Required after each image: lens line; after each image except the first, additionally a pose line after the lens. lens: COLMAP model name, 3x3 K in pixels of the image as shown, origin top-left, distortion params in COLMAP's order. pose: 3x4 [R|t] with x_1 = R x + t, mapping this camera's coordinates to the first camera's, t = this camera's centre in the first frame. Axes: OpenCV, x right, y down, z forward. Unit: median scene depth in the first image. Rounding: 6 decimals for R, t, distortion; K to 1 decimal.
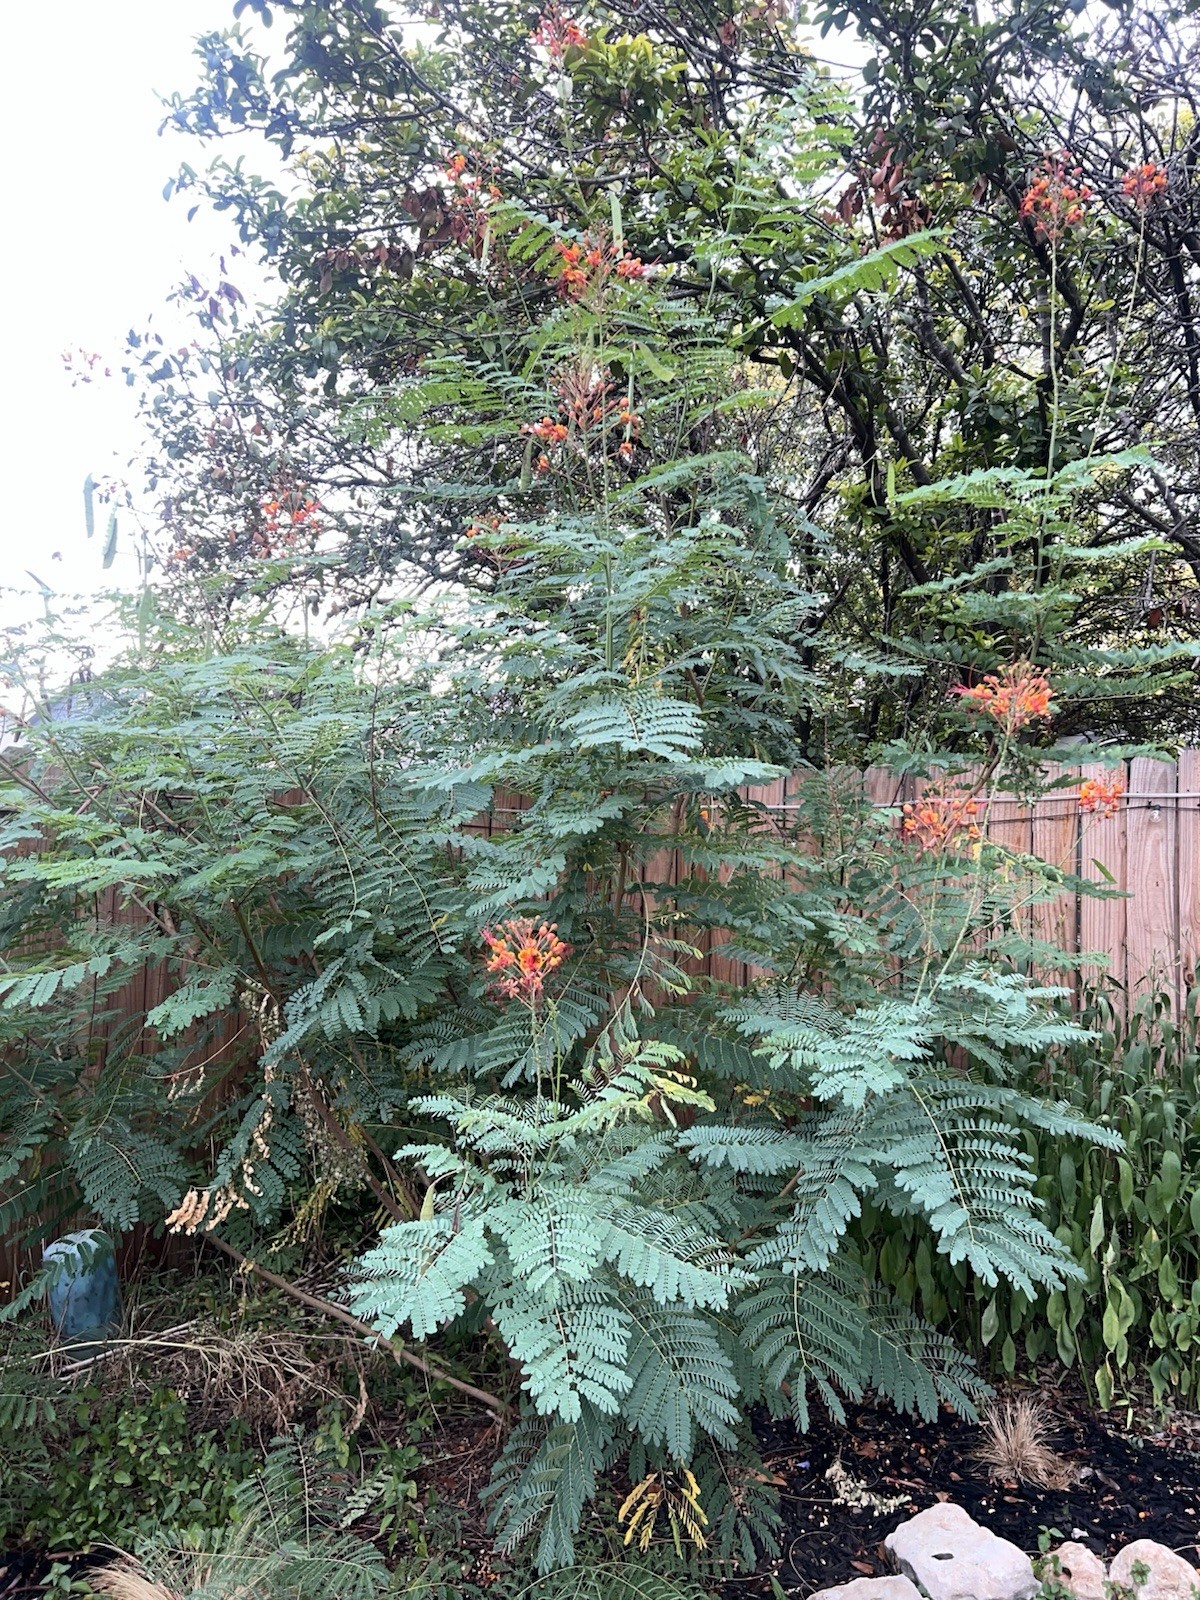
lens RADIAL K [[1155.2, 0, 599.1], [0, 1155.2, 765.9], [0, 0, 1]] dist [0.001010, -0.027855]
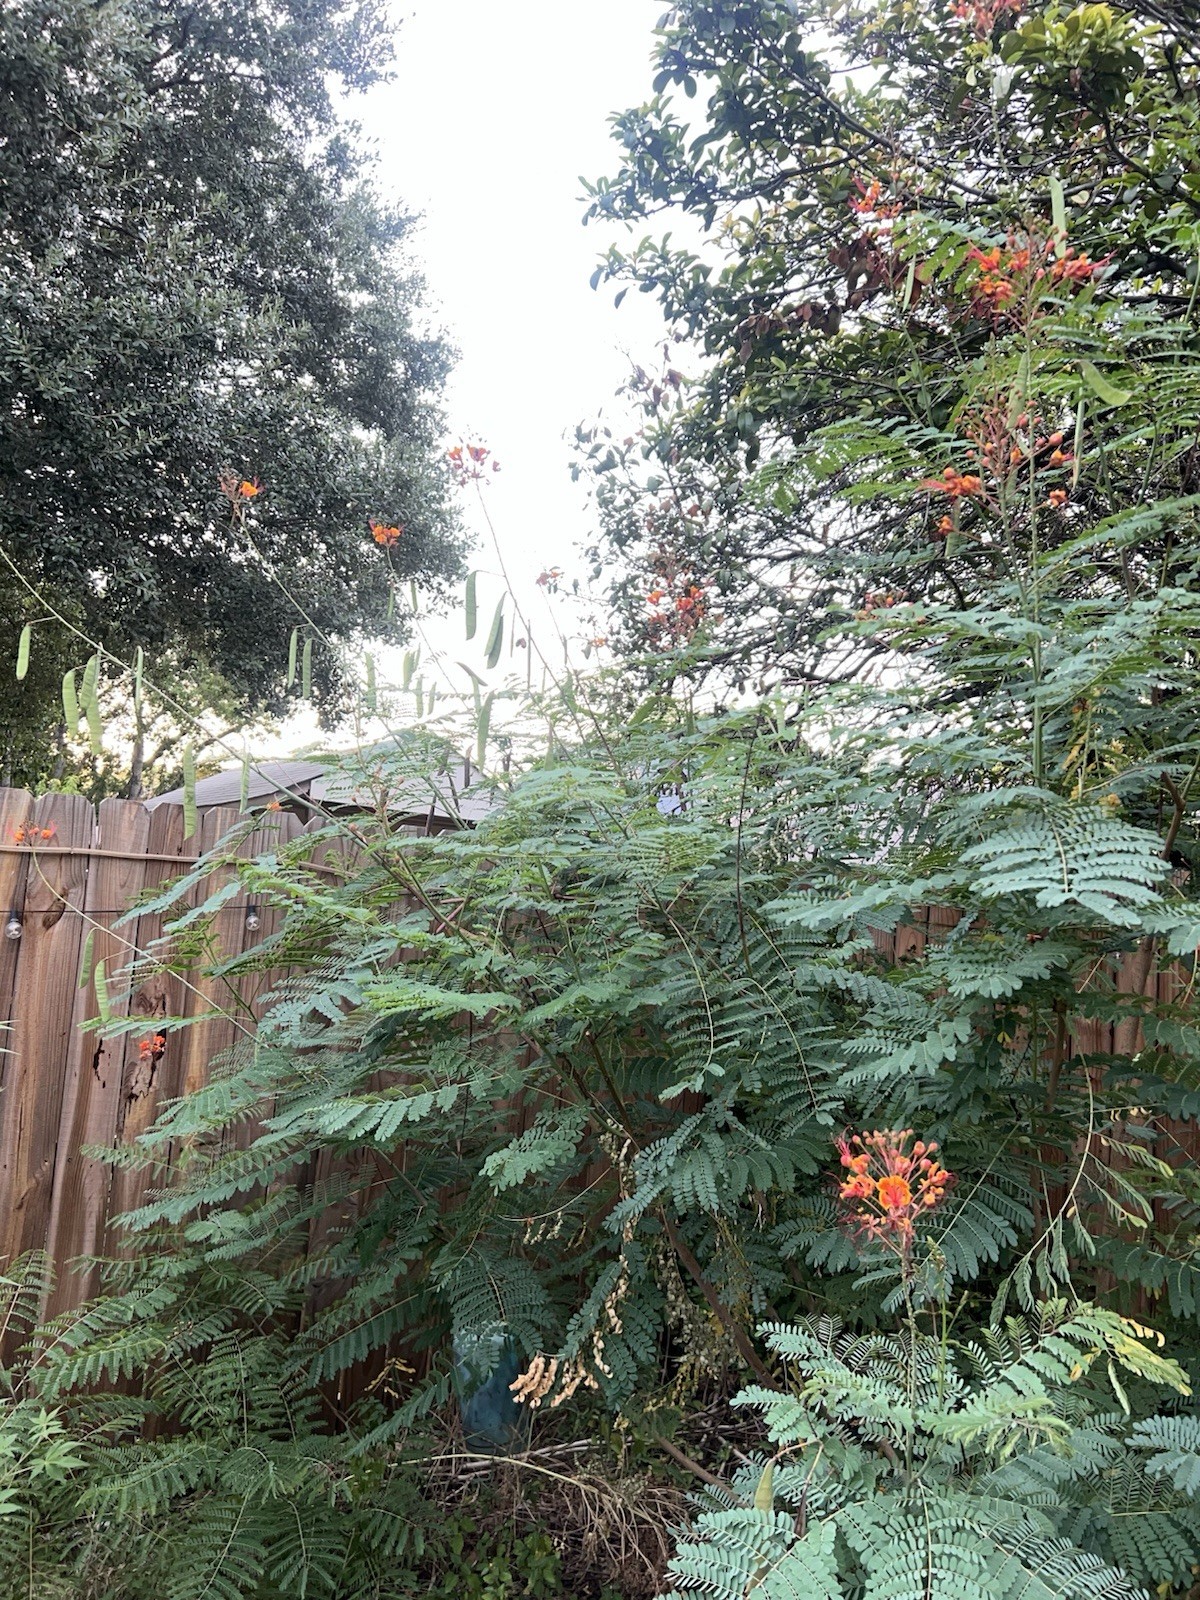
lens RADIAL K [[1140.6, 0, 605.9], [0, 1140.6, 787.3], [0, 0, 1]] dist [0.027317, -0.043344]
pose [[0.924114, 0.002401, -0.382109, 0.025983], [-0.017420, 0.999205, -0.035851, -0.032457], [0.381719, 0.039787, 0.923422, 0.143754]]
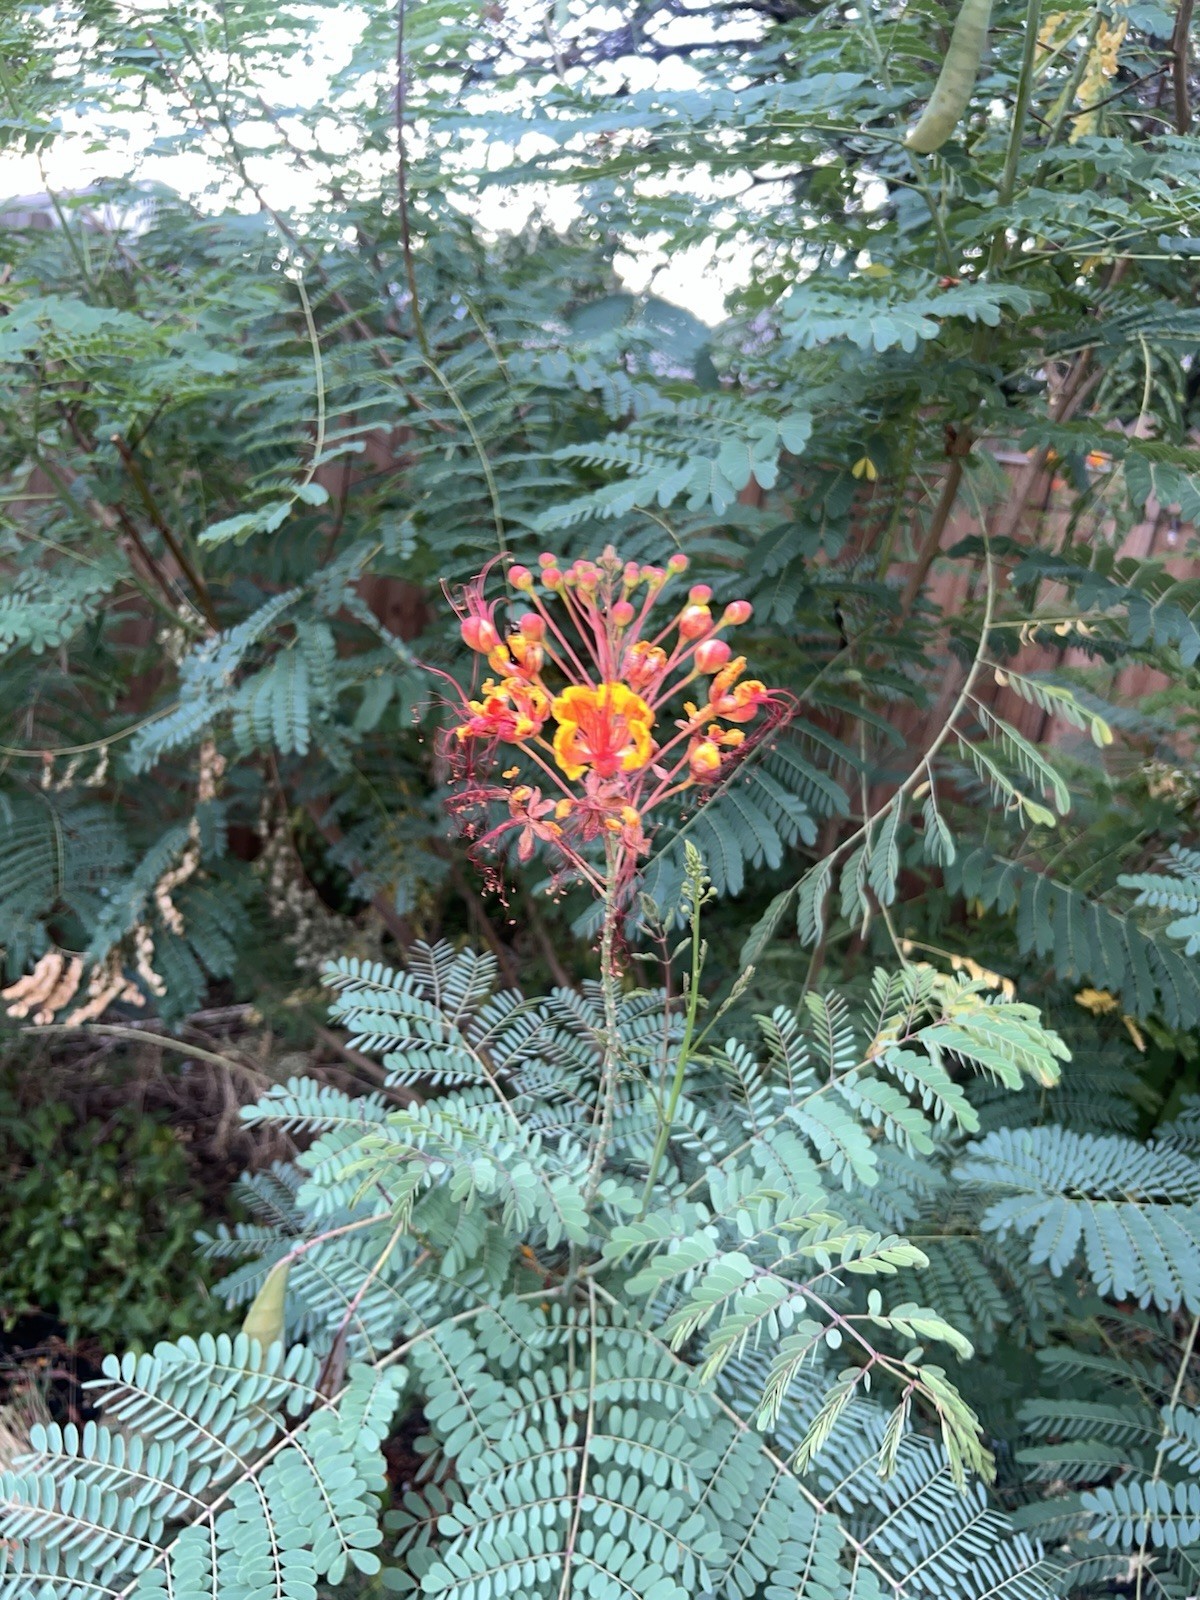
lens RADIAL K [[1155.2, 0, 599.1], [0, 1155.2, 765.9], [0, 0, 1]] dist [0.001010, -0.027855]
pose [[0.965587, 0.194501, -0.172660, -0.010815], [-0.137001, 0.944680, 0.298012, 0.058343], [0.221072, -0.264102, 0.938817, 0.435089]]
